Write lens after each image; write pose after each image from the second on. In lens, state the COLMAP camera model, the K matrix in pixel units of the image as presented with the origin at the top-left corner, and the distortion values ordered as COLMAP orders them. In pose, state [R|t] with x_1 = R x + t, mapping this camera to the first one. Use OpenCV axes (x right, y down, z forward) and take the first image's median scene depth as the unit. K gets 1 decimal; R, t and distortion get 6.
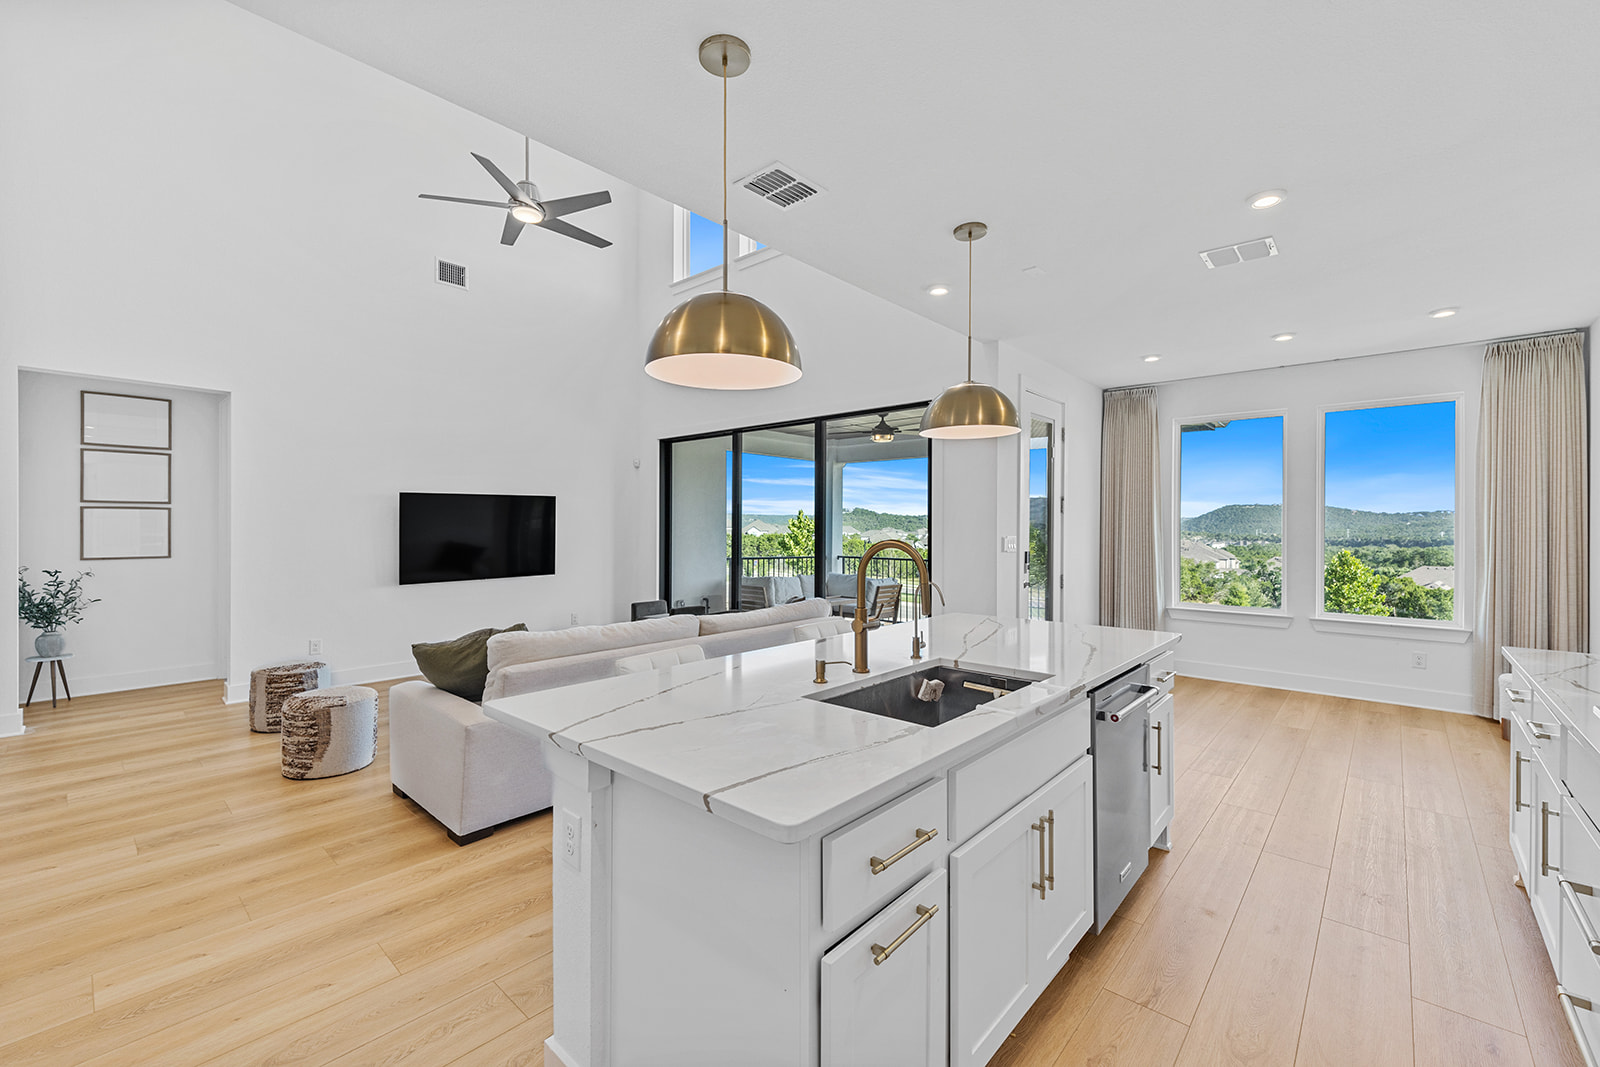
lens RADIAL K [[666.8, 0, 800.0], [0, 666.8, 533.5], [0, 0, 1]] dist [0.001772, 0.000279]
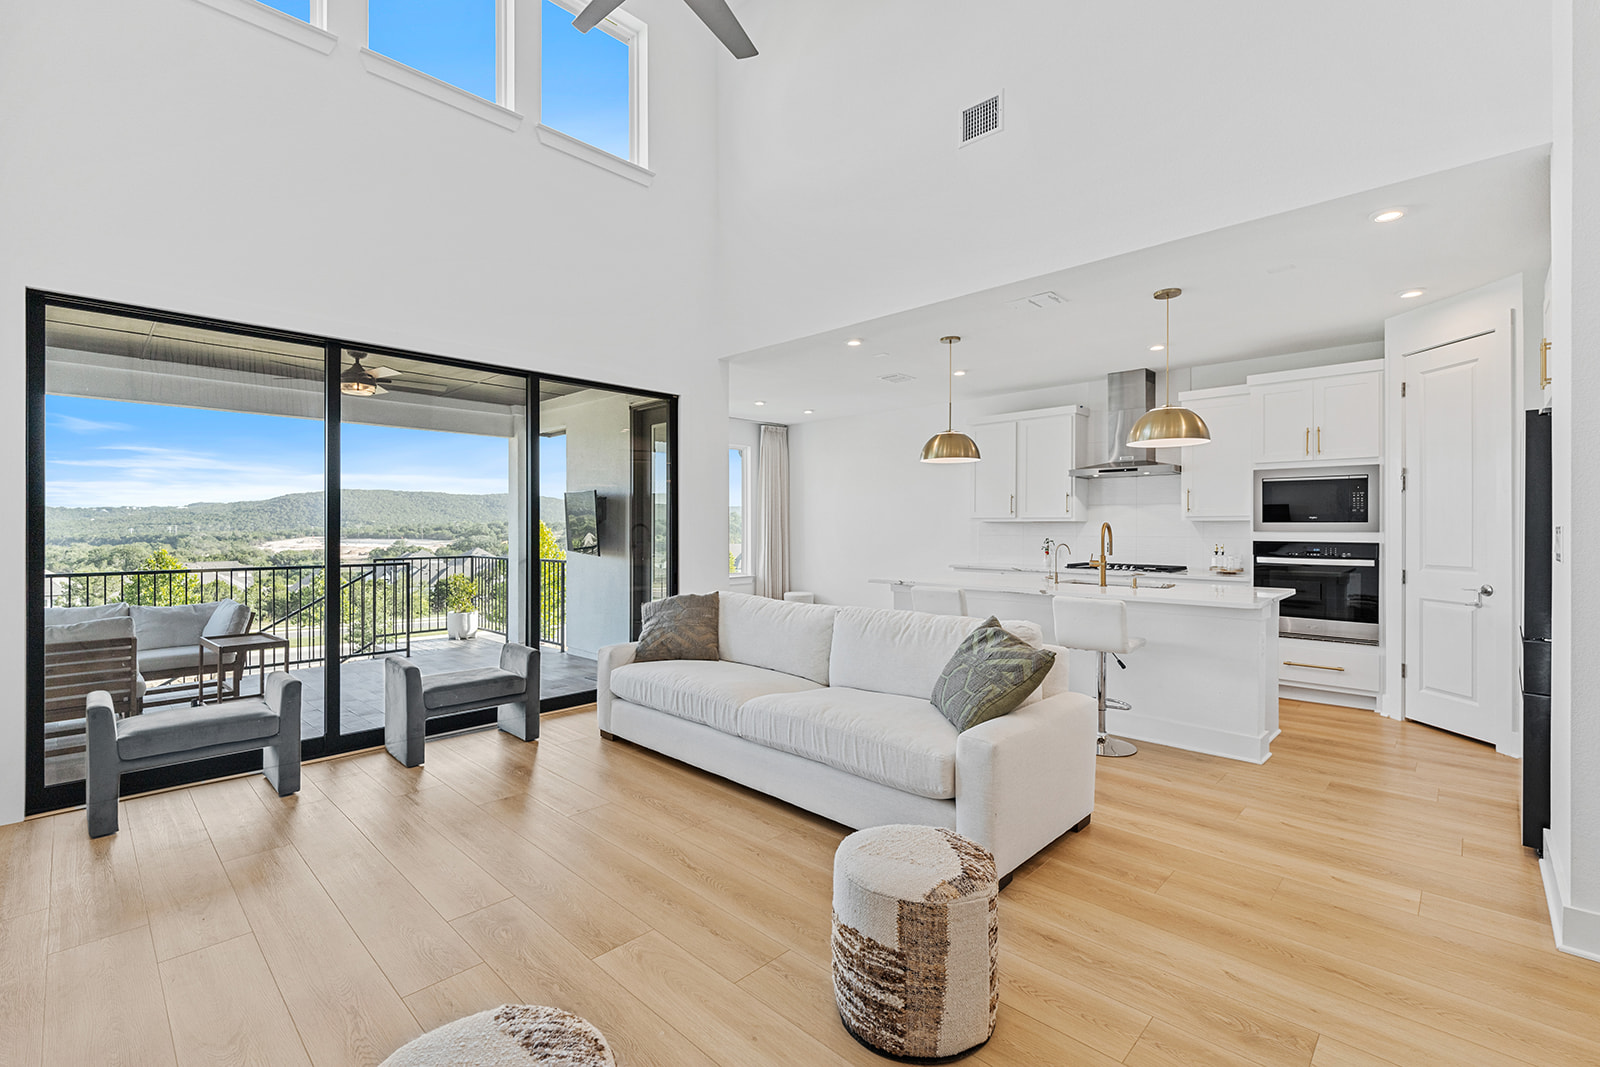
lens RADIAL K [[694.1, 0, 800.0], [0, 694.1, 533.5], [0, 0, 1]] dist [-0.001237, -0.000499]
pose [[0.035189, -0.013757, 0.999286, -1.250454], [0.008799, 0.999871, 0.013455, 0.004112], [-0.999342, 0.008320, 0.035305, 1.108447]]
